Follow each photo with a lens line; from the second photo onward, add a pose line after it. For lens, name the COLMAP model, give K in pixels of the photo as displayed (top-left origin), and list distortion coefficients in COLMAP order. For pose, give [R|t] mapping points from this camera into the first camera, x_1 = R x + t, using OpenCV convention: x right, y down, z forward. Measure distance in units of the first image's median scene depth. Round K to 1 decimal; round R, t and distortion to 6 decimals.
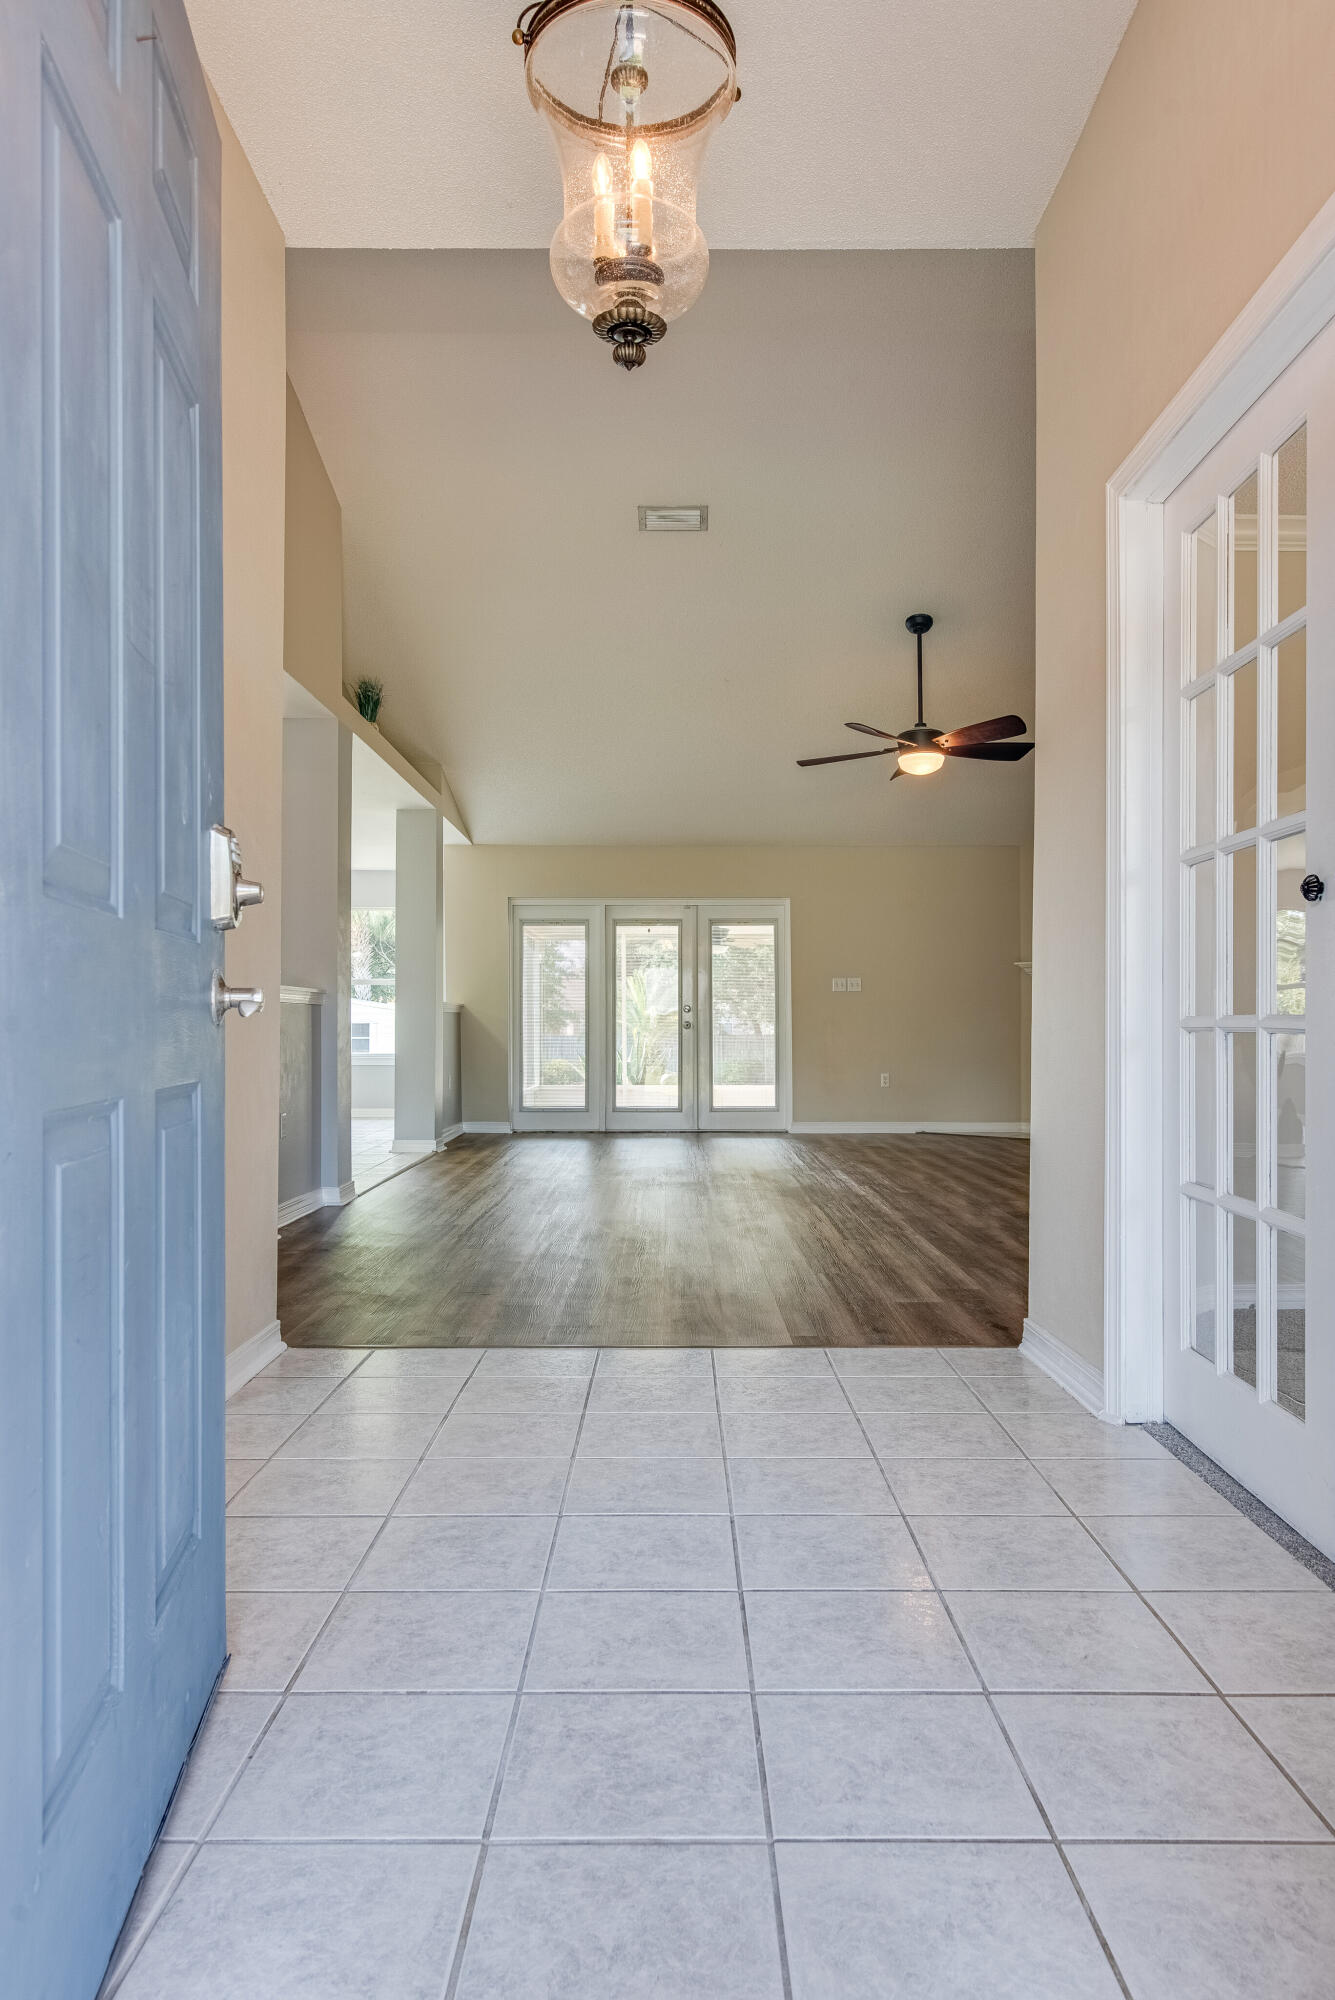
lens RADIAL K [[1295.4, 0, 674.4], [0, 1295.4, 1024.7], [0, 0, 1]] dist [-0.001640, -0.000185]
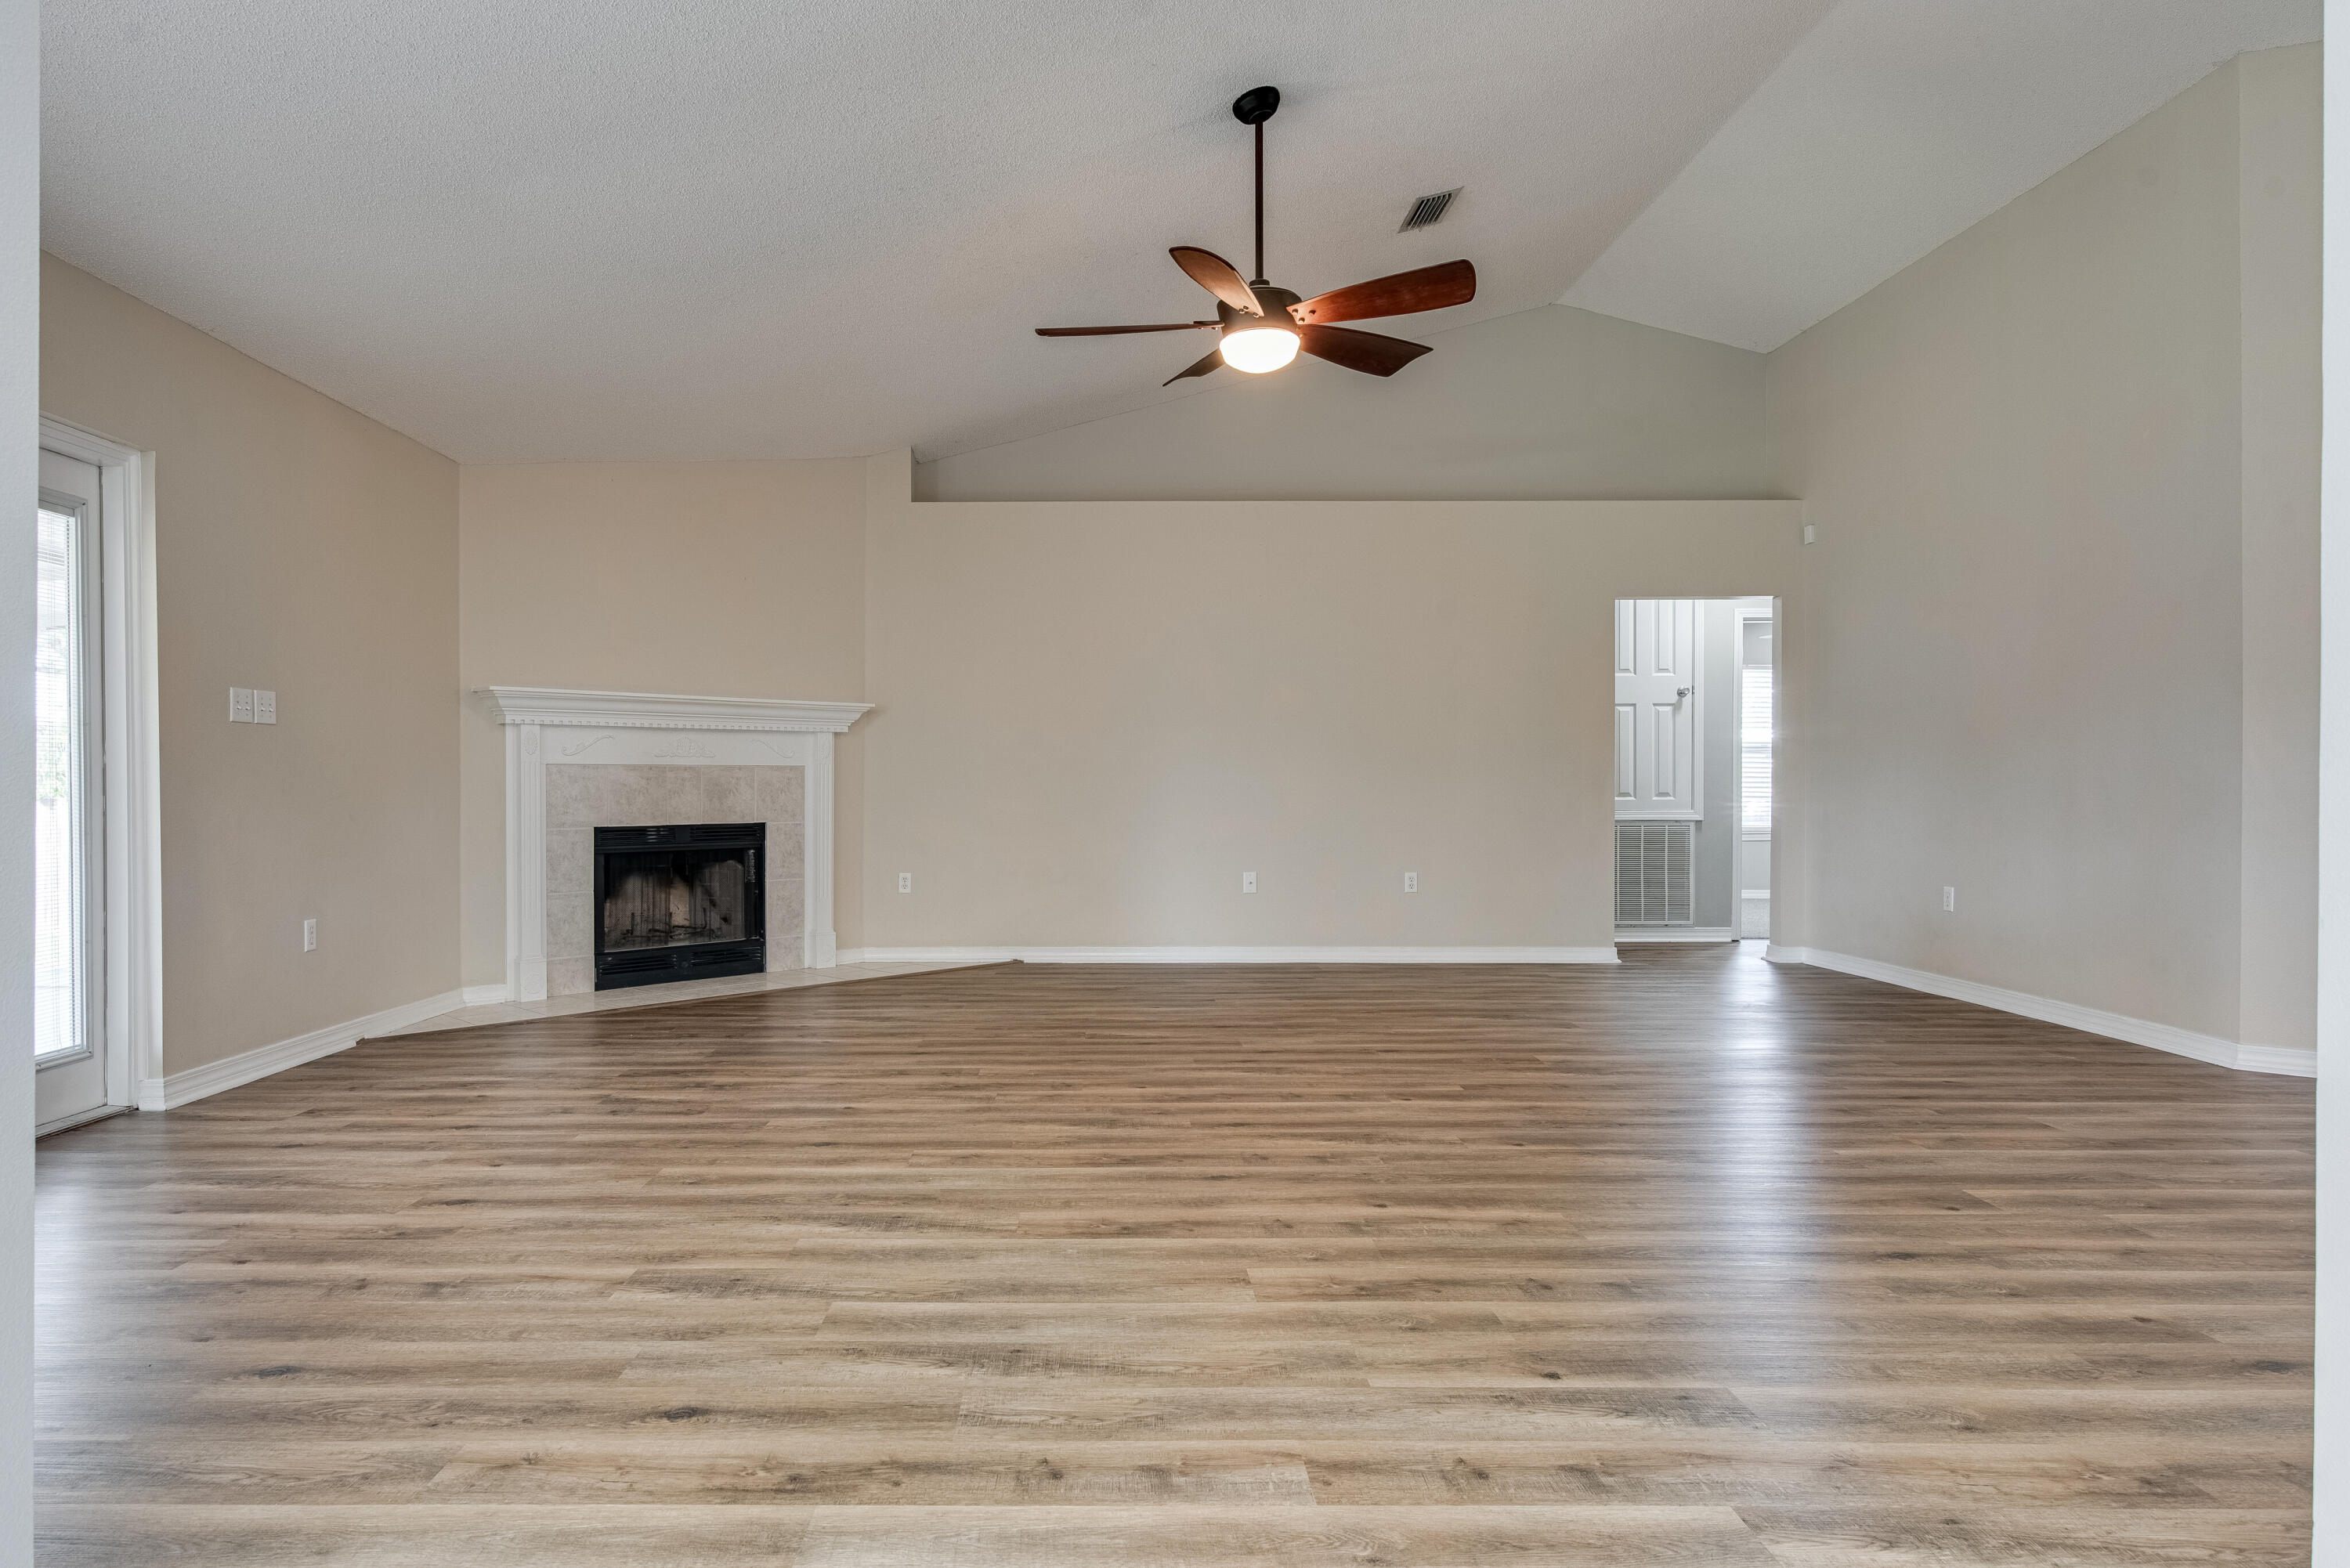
lens RADIAL K [[1354.1, 0, 1110.1], [0, 1354.1, 784.1], [0, 0, 1]] dist [0.001402, -0.000641]
pose [[0.004750, 0.008514, 0.999952, -0.284516], [0.000149, 0.999964, -0.008515, -0.003176], [-0.999989, 0.000190, 0.004748, 0.735621]]
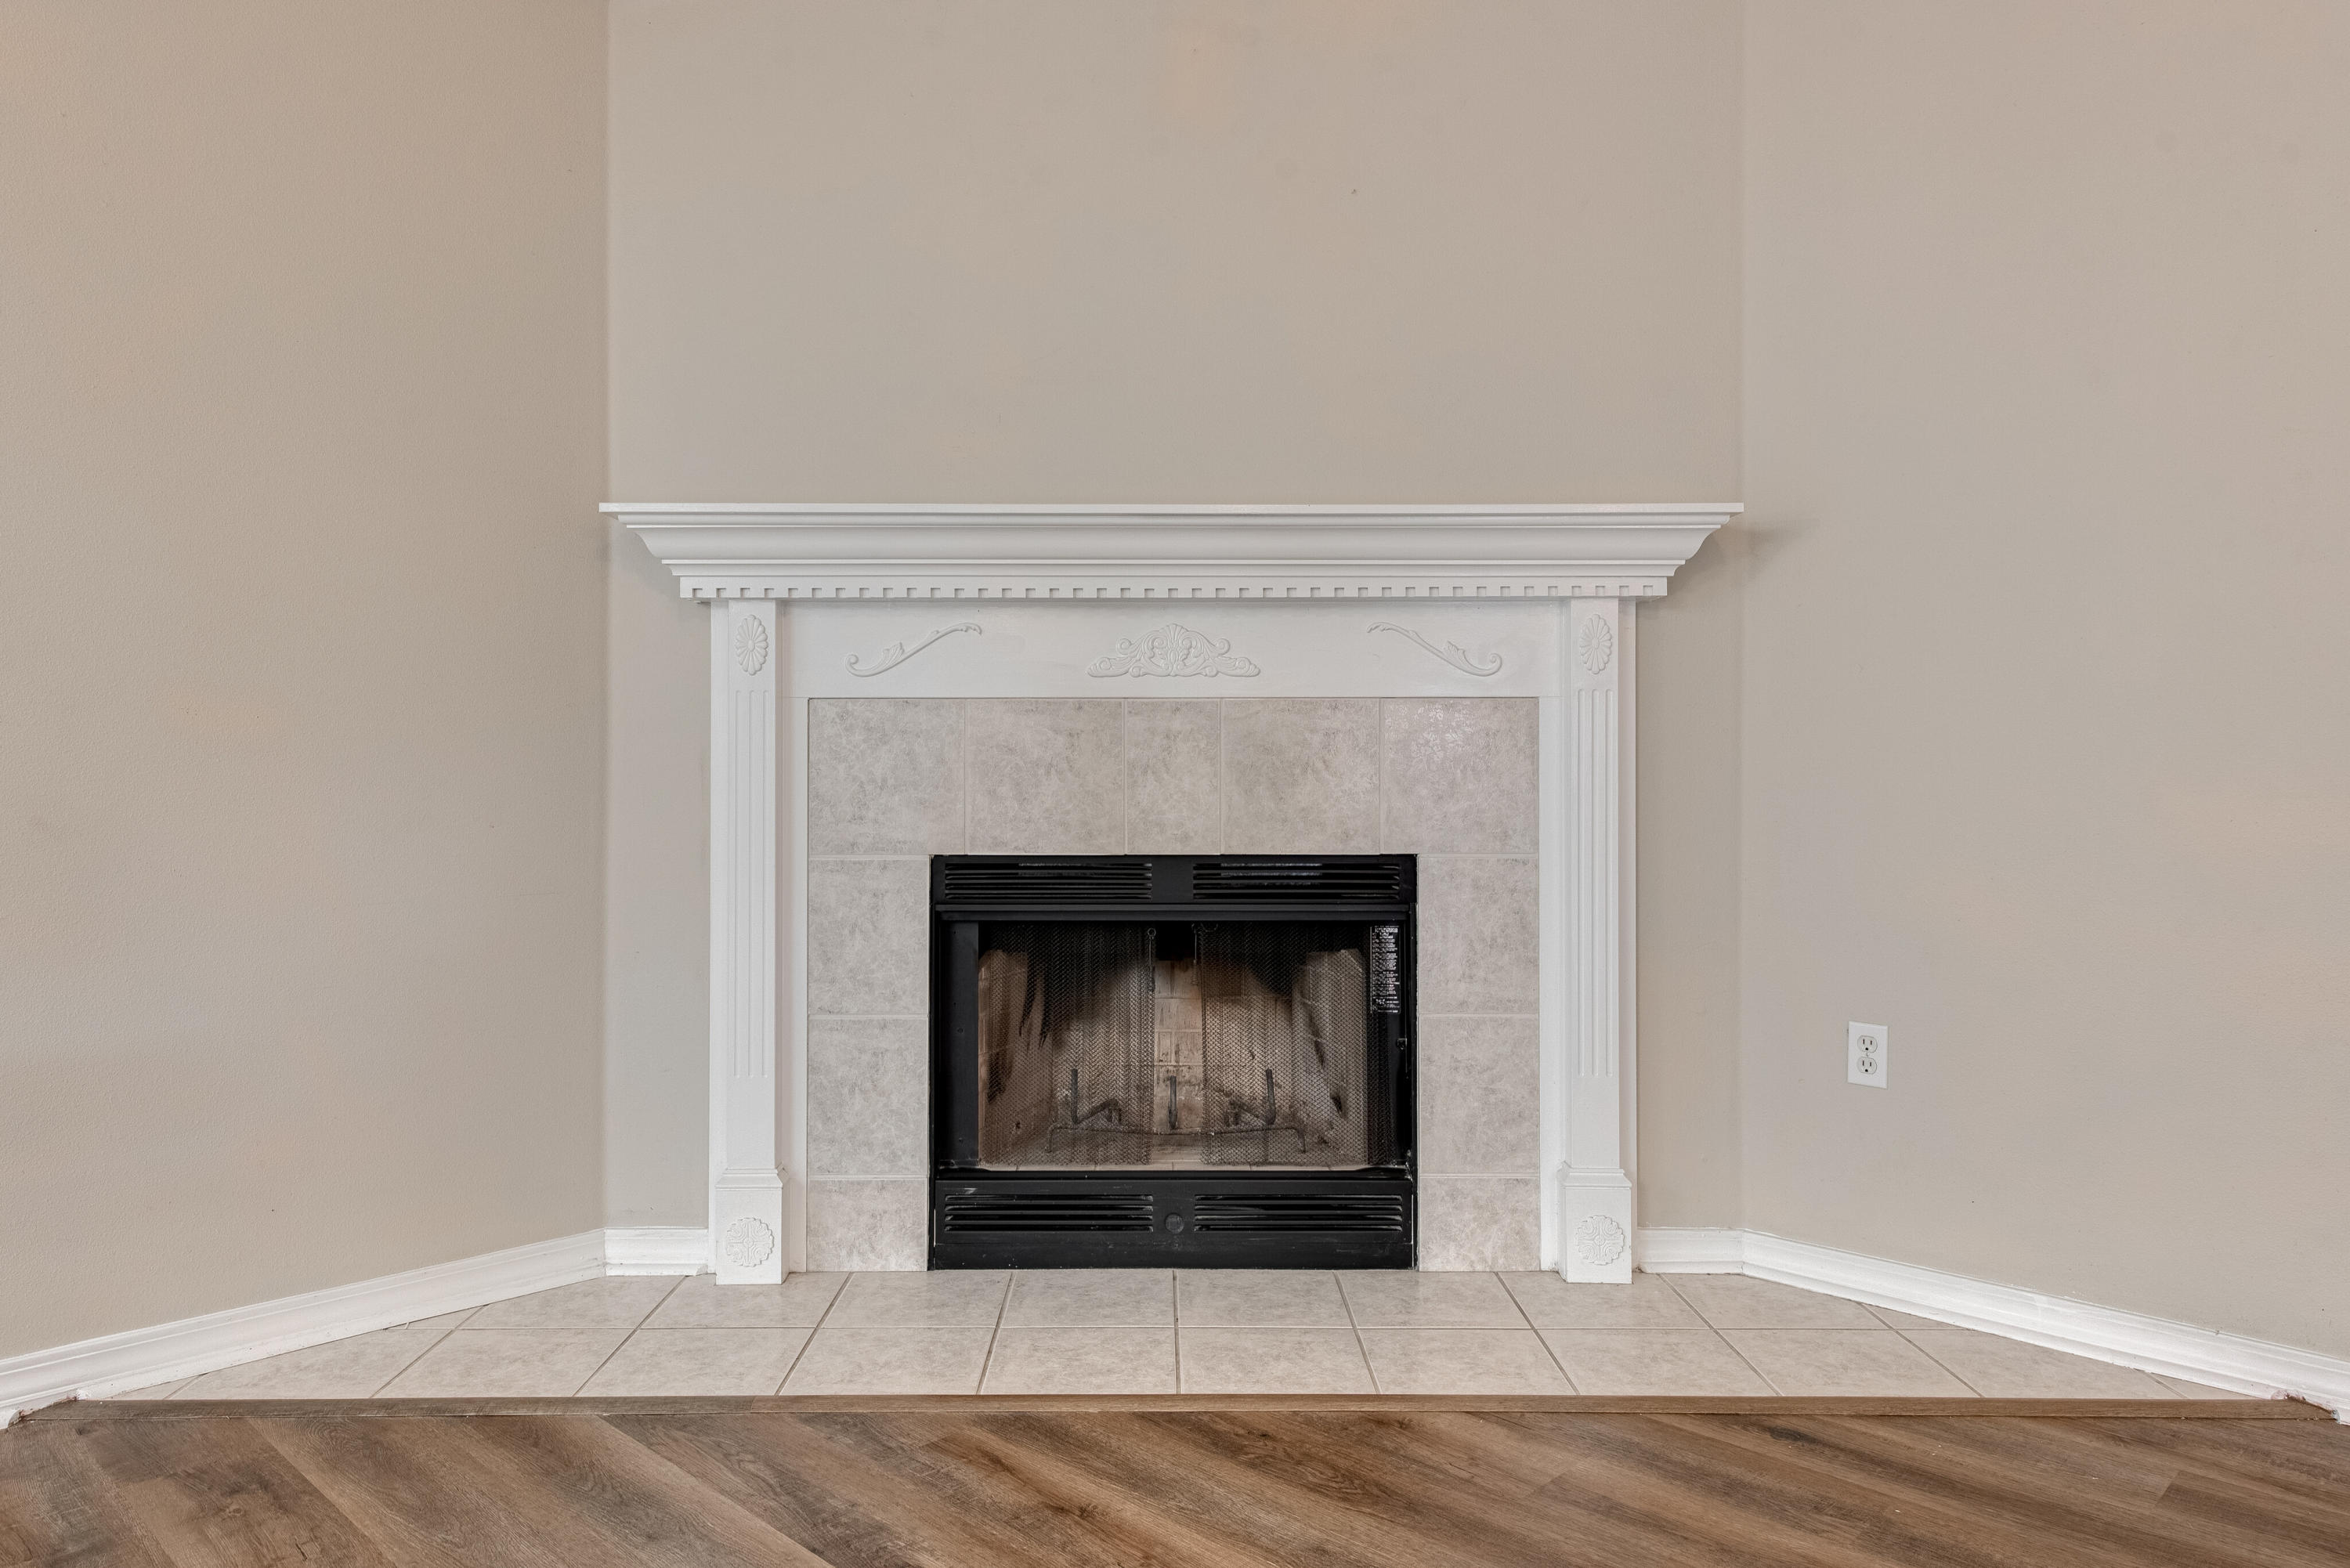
lens RADIAL K [[1537.5, 0, 1175.0], [0, 1537.5, 784.0], [0, 0, 1]] dist [0.029776, -0.001589]
pose [[0.709455, 0.003921, 0.704740, 0.148596], [-0.006661, 0.999977, 0.001142, -0.002478], [-0.704720, -0.005504, 0.709465, 0.743962]]
